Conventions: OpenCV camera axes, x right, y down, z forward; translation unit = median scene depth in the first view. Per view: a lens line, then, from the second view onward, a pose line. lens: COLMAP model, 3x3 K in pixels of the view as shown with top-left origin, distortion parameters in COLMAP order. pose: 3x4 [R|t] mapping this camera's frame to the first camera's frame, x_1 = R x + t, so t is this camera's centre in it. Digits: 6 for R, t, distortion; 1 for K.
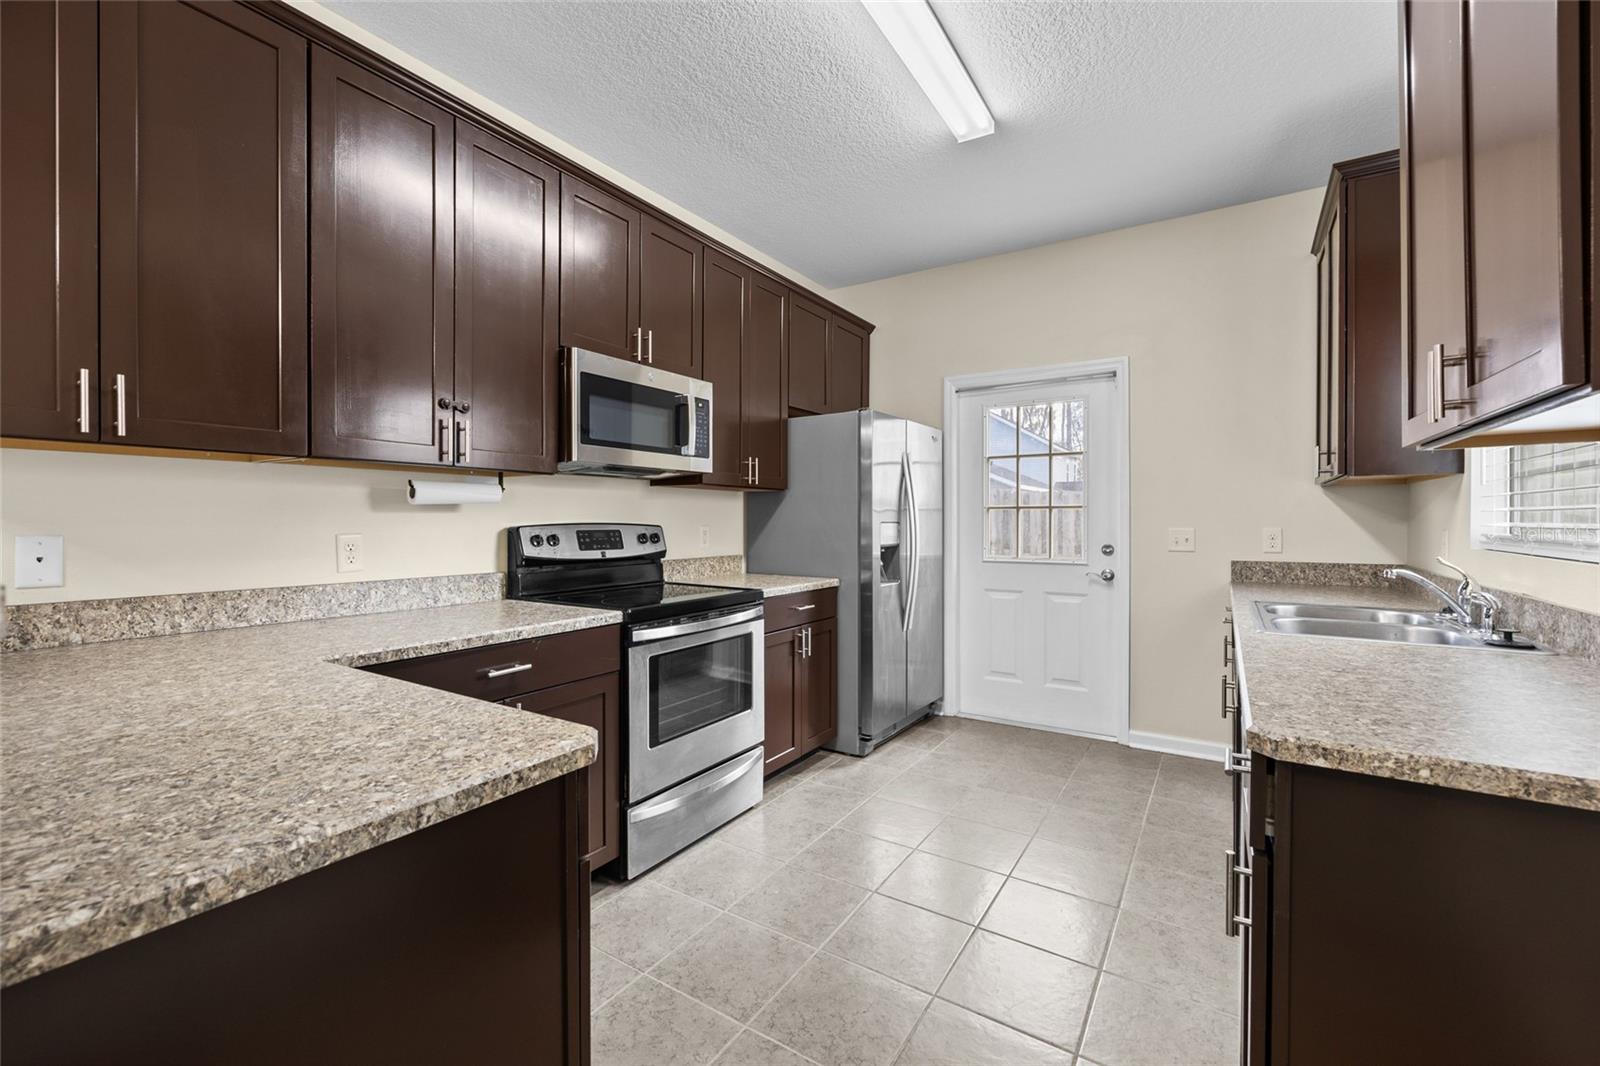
lens RADIAL K [[667.1, 0, 792.9], [0, 667.1, 527.5], [0, 0, 1]] dist [-0.001104, 0.000392]
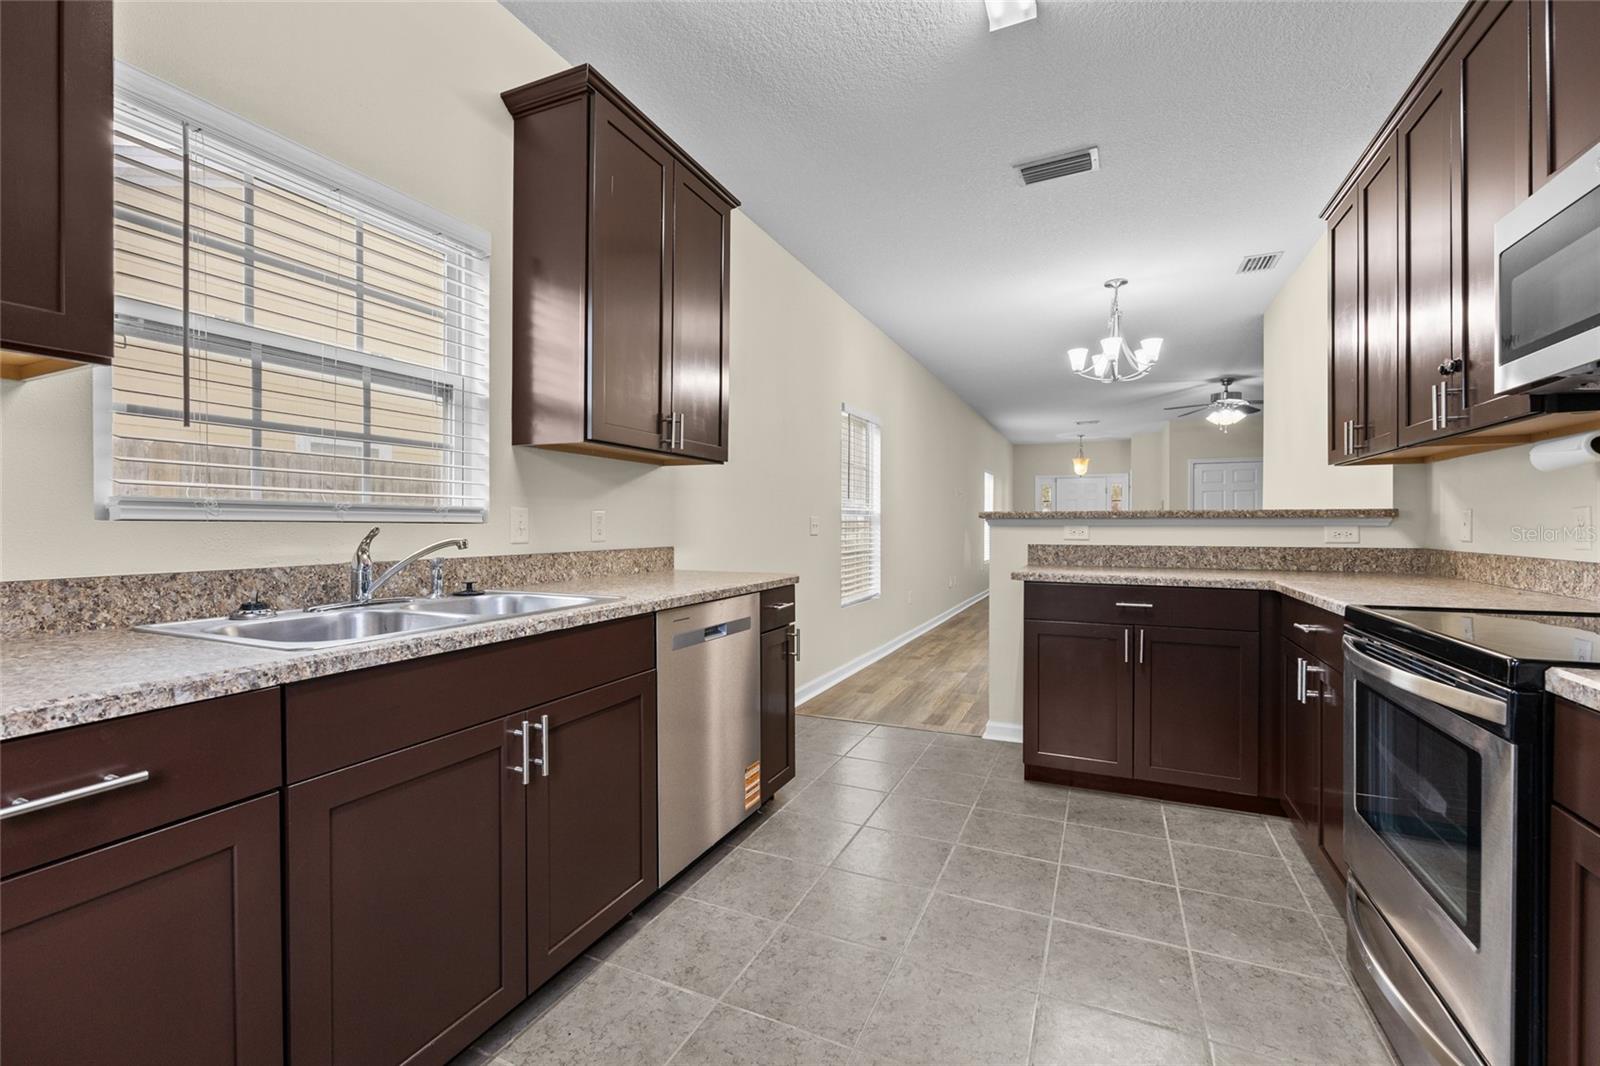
lens RADIAL K [[667.1, 0, 795.6], [0, 667.1, 524.4], [0, 0, 1]] dist [-0.001104, 0.000392]
pose [[-0.988542, -0.002125, -0.150928, 0.330653], [-0.003648, 0.999945, 0.009818, 0.018120], [0.150899, 0.010257, -0.988496, 1.112972]]
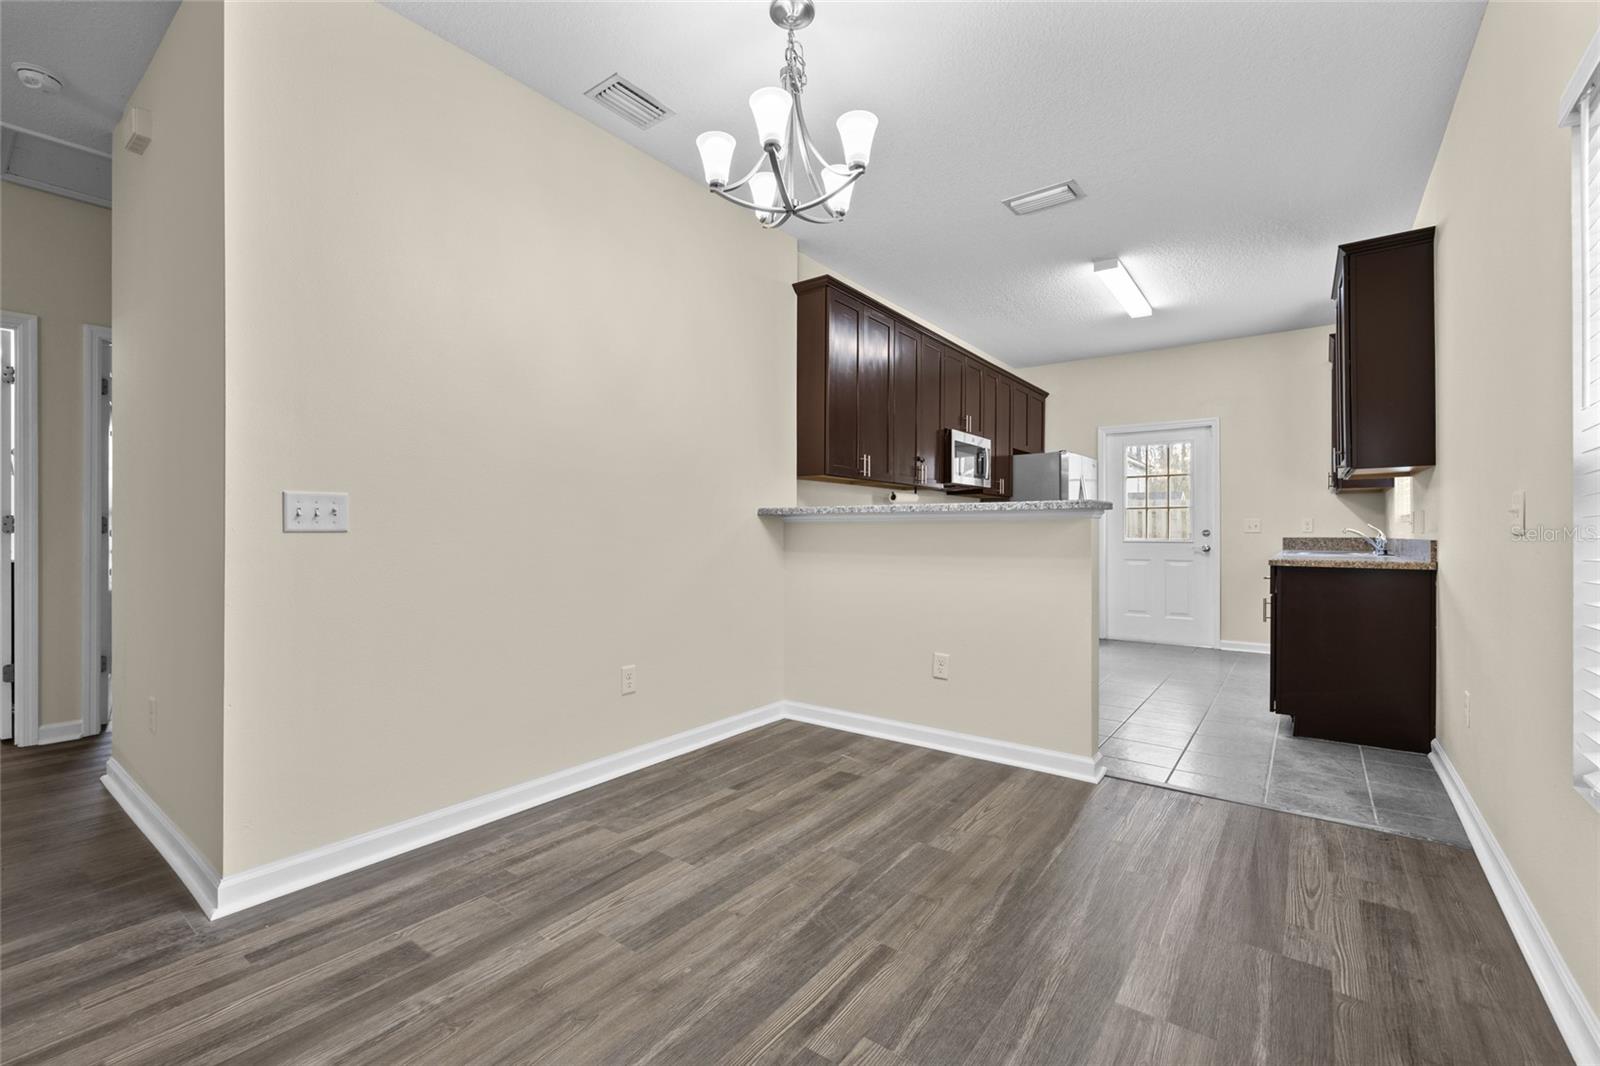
lens RADIAL K [[667.1, 0, 807.1], [0, 667.1, 532.1], [0, 0, 1]] dist [-0.001104, 0.000392]
pose [[0.997935, 0.000686, -0.064222, -0.462116], [-0.001337, 0.999948, -0.010099, 0.055647], [0.064211, 0.010164, 0.997885, -0.804736]]
